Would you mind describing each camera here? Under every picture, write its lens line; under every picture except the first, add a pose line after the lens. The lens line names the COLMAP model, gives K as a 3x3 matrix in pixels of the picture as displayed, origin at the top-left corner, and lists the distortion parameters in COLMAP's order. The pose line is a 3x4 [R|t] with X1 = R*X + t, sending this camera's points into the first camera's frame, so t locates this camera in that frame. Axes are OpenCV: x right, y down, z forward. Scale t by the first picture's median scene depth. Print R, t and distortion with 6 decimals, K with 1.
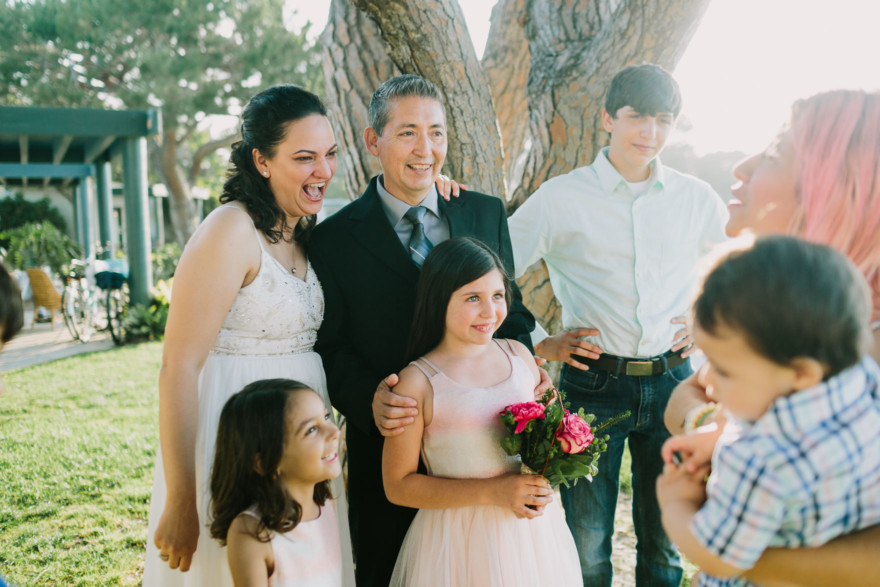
lens RADIAL K [[903.8, 0, 409.6], [0, 903.8, 295.4], [0, 0, 1]] dist [-0.019611, 0.000000]
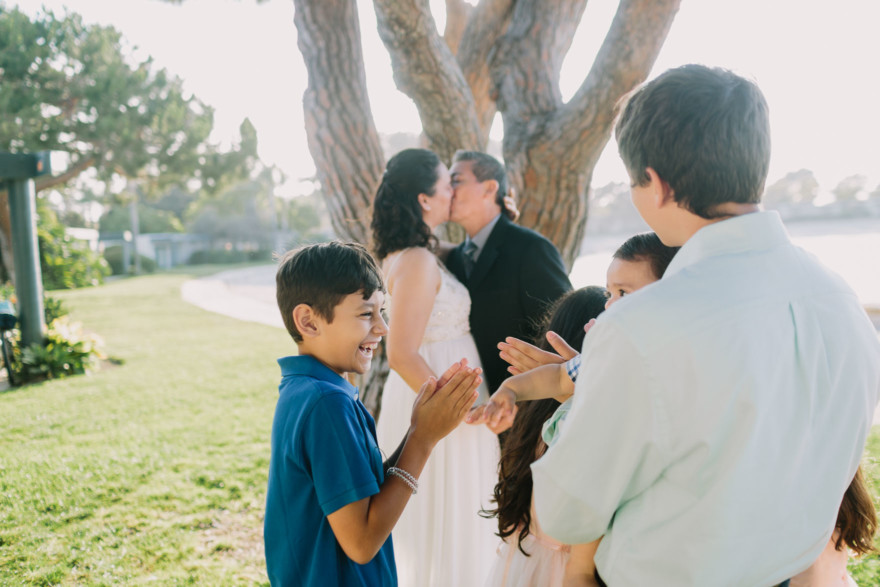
lens RADIAL K [[903.8, 0, 442.6], [0, 903.8, 293.4], [0, 0, 1]] dist [-0.019611, 0.000000]
pose [[0.974460, -0.048864, 0.219182, -0.276982], [0.056139, 0.998056, -0.027084, 0.024350], [-0.217432, 0.038697, 0.975308, -0.316417]]
